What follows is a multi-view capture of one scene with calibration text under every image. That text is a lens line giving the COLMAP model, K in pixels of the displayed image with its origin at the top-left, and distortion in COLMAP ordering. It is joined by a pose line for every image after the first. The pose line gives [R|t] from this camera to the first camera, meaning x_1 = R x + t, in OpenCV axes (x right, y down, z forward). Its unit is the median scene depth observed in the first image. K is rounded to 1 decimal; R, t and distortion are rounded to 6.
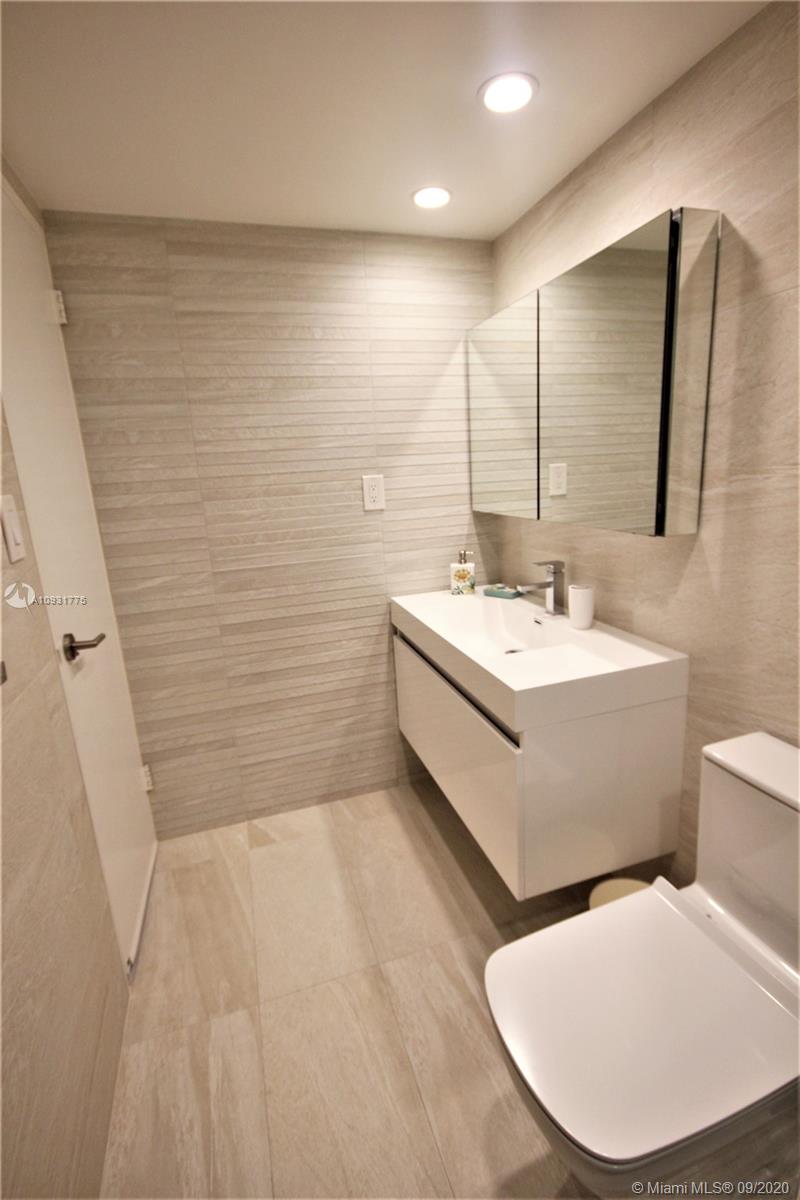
lens RADIAL K [[553.5, 0, 401.6], [0, 553.5, 600.5], [0, 0, 1]] dist [-0.000935, 0.000033]
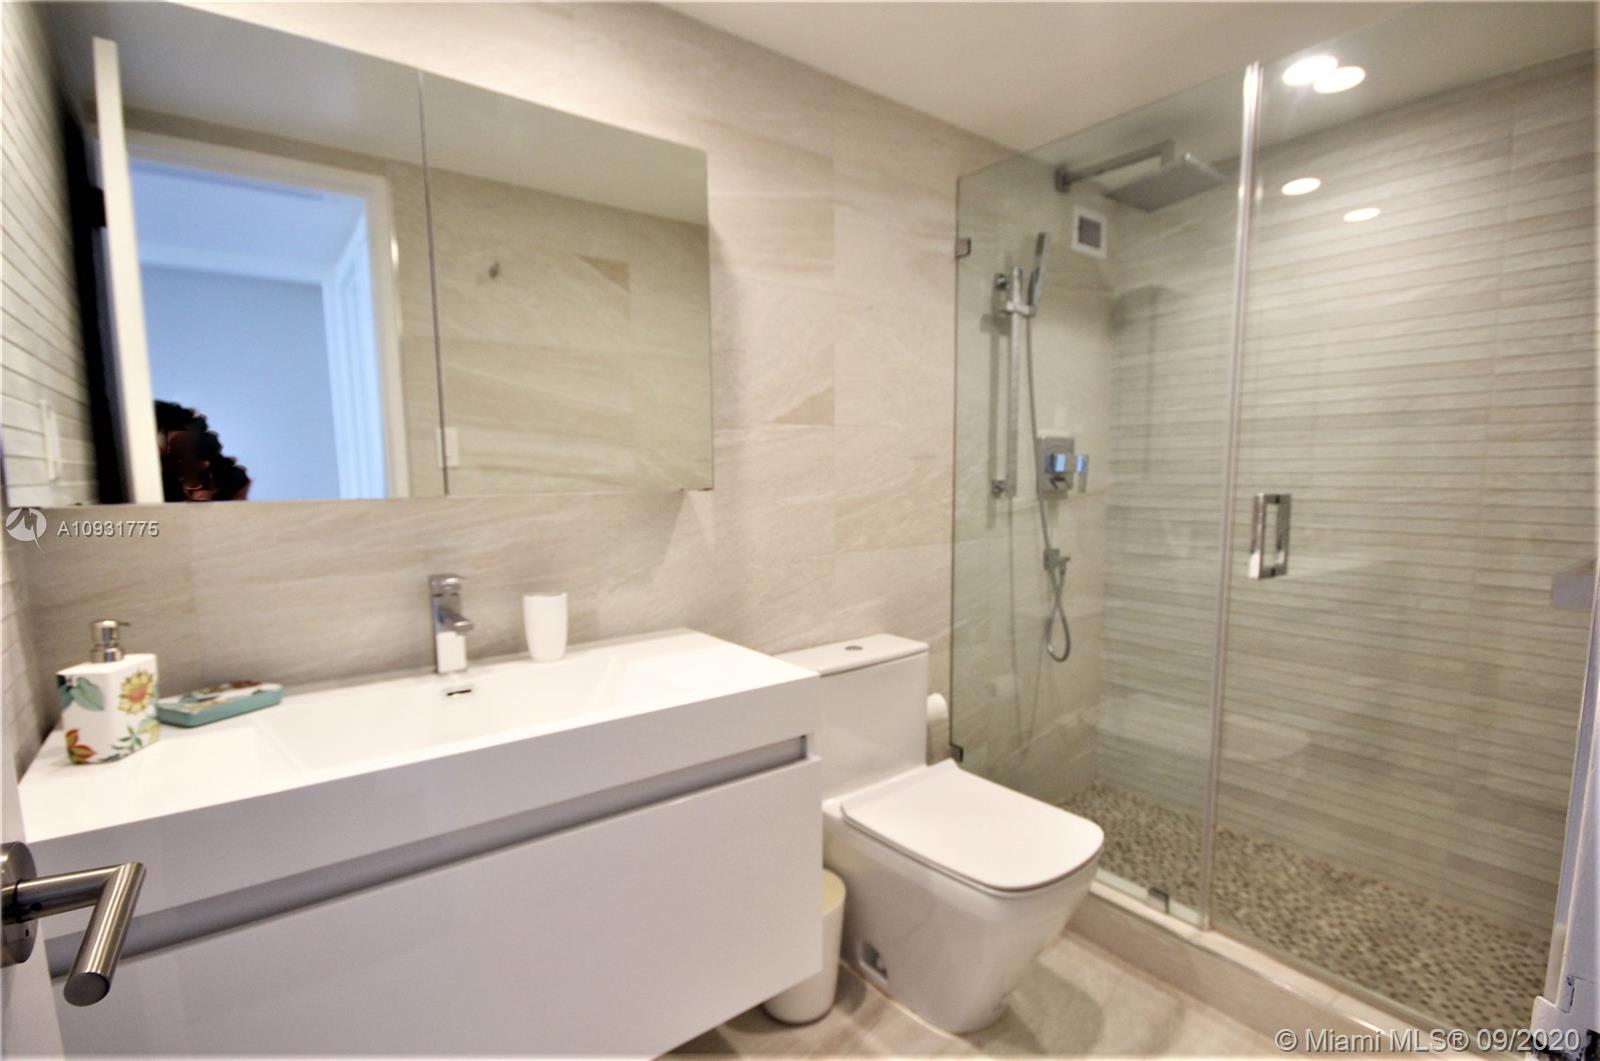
lens RADIAL K [[756.2, 0, 802.3], [0, 756.2, 538.9], [0, 0, 1]] dist [0.009912, -0.000447]
pose [[-0.340795, -0.040806, 0.939252, -0.729198], [0.244123, 0.960947, 0.130325, -0.160272], [-0.907889, 0.273707, -0.317524, 1.245097]]
